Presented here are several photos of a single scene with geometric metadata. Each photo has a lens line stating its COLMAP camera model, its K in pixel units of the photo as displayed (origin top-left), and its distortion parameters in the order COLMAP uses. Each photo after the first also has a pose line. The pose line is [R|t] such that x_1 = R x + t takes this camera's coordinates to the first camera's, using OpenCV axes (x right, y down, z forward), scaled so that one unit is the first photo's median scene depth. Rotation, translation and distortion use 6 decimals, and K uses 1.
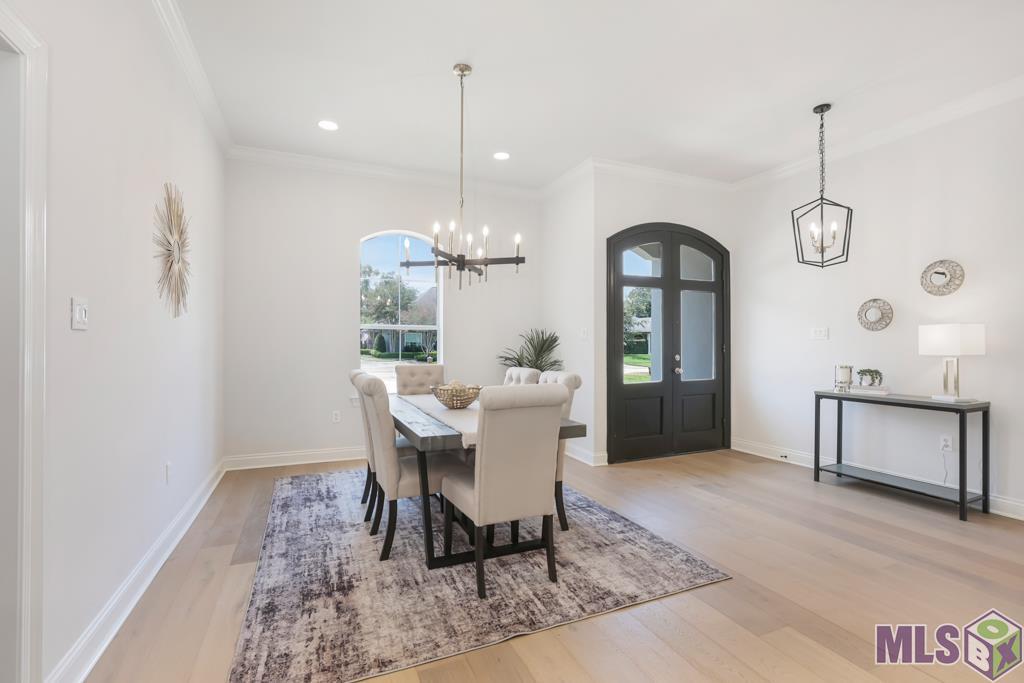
lens RADIAL K [[463.9, 0, 509.7], [0, 463.9, 341.0], [0, 0, 1]] dist [-0.028315, 0.003055]
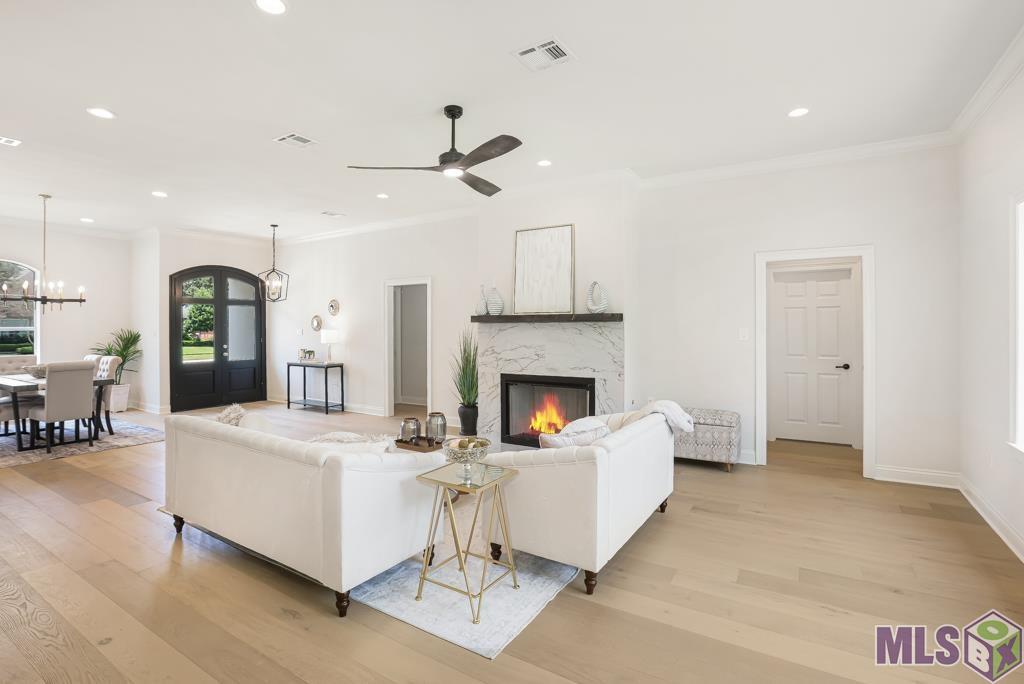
lens RADIAL K [[505.7, 0, 499.2], [0, 505.7, 322.2], [0, 0, 1]] dist [-0.019638, 0.005321]
pose [[0.845266, -0.000575, 0.534345, 0.284651], [0.003615, 0.999983, -0.004643, -0.048127], [-0.534334, 0.005856, 0.845253, -1.297187]]
